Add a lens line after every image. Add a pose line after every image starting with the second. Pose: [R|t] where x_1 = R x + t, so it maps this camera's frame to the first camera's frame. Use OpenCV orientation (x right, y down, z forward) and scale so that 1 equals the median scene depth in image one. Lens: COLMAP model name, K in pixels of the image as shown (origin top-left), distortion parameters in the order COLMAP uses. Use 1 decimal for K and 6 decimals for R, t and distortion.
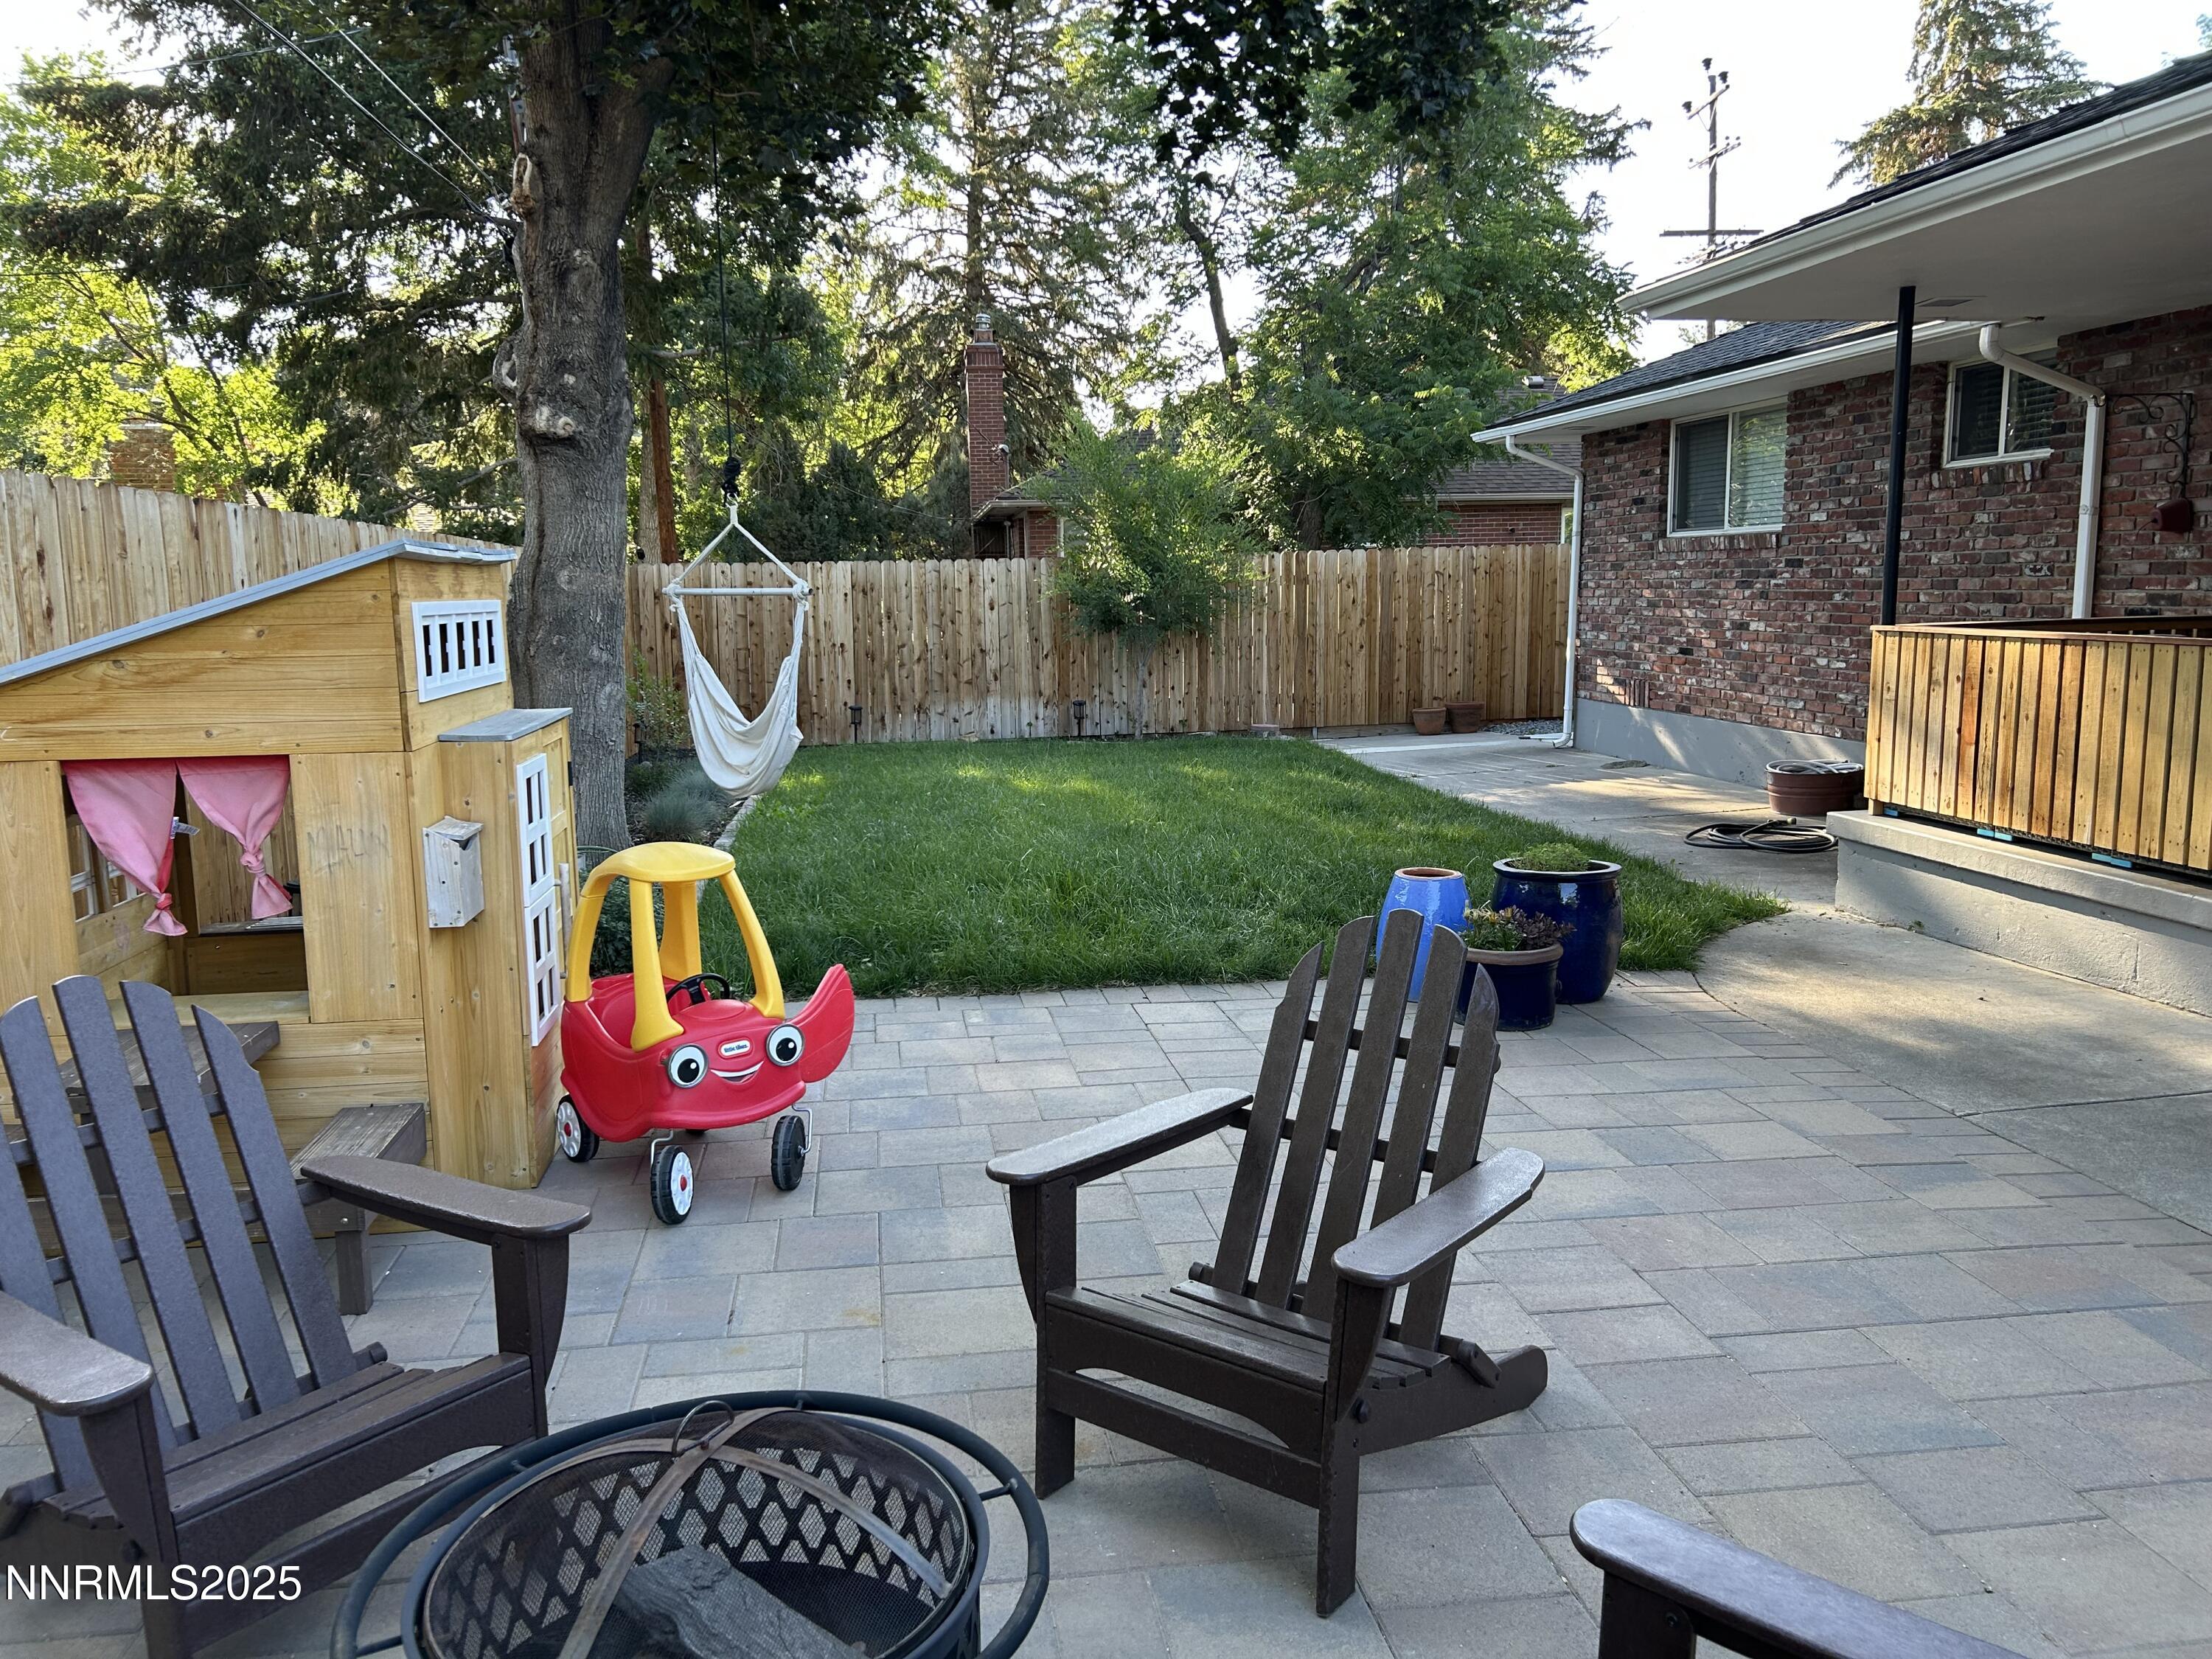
lens RADIAL K [[1676.3, 0, 1109.2], [0, 1676.3, 846.1], [0, 0, 1]] dist [0.052856, -0.049417]
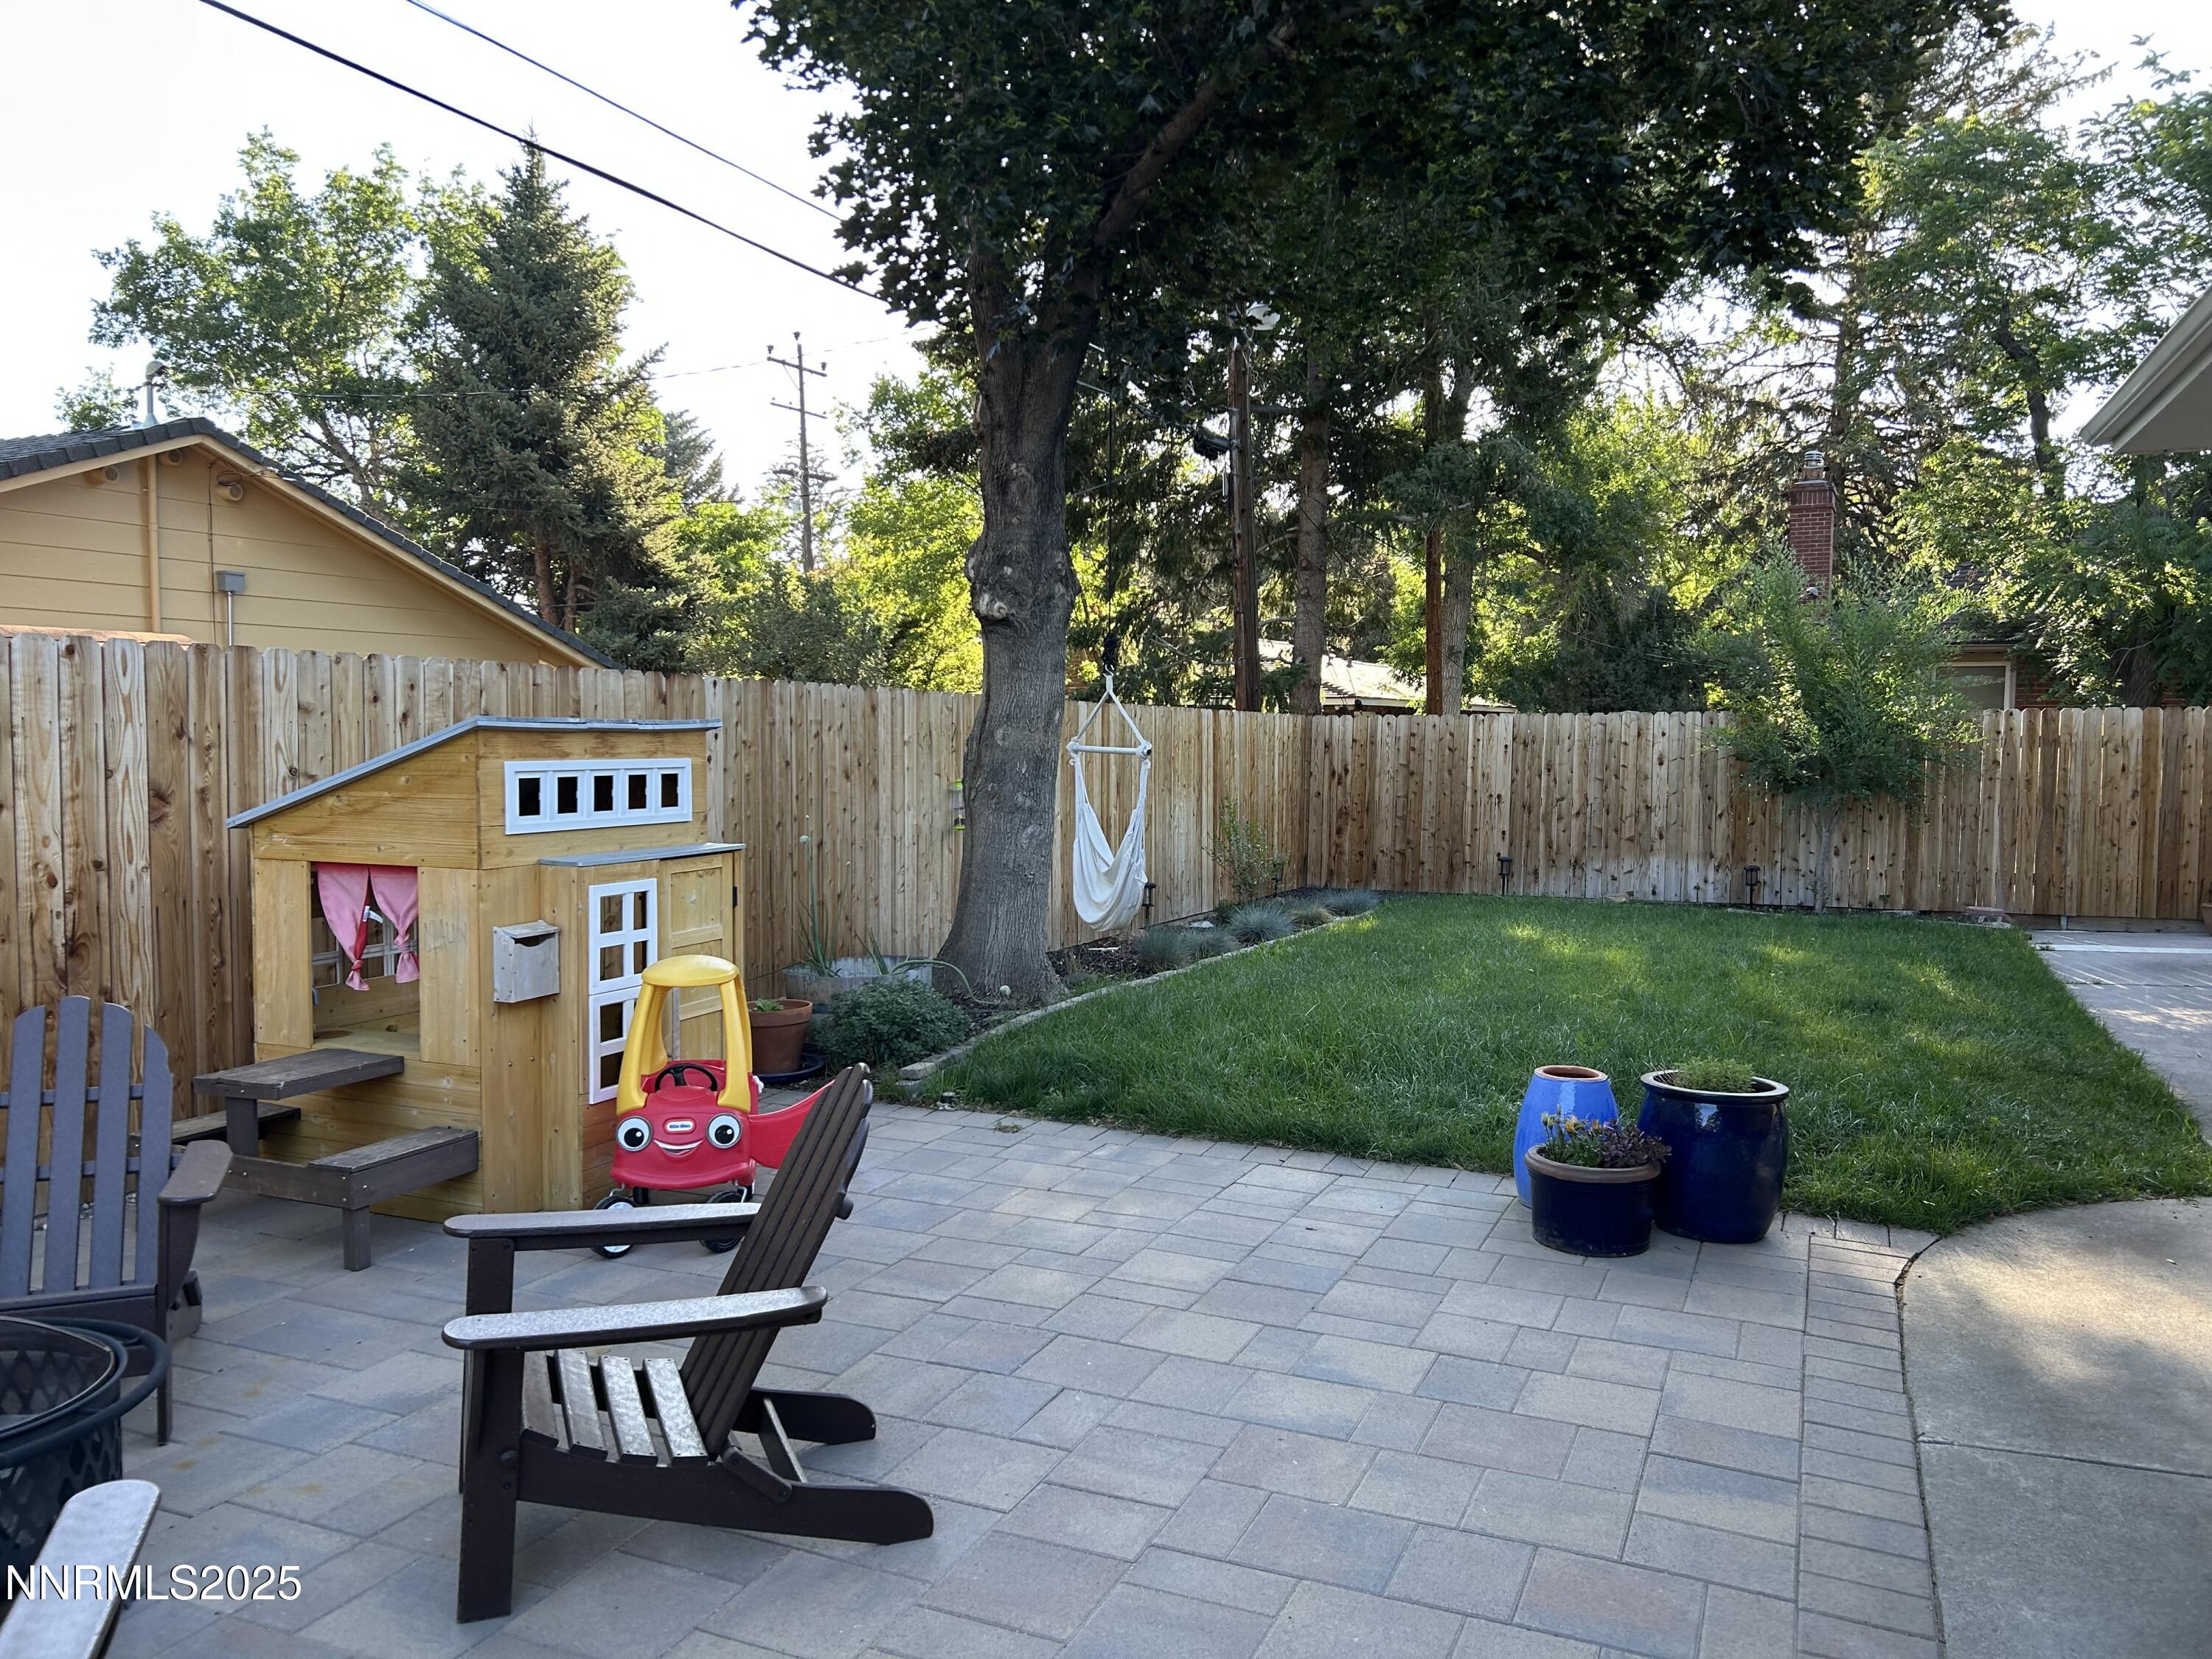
lens RADIAL K [[1676.3, 0, 1062.1], [0, 1676.3, 816.7], [0, 0, 1]] dist [0.052856, -0.049417]
pose [[0.849569, 0.047383, -0.525345, 0.346955], [-0.099397, 0.992496, -0.071224, -0.023829], [0.518028, 0.112727, 0.847903, 0.038570]]
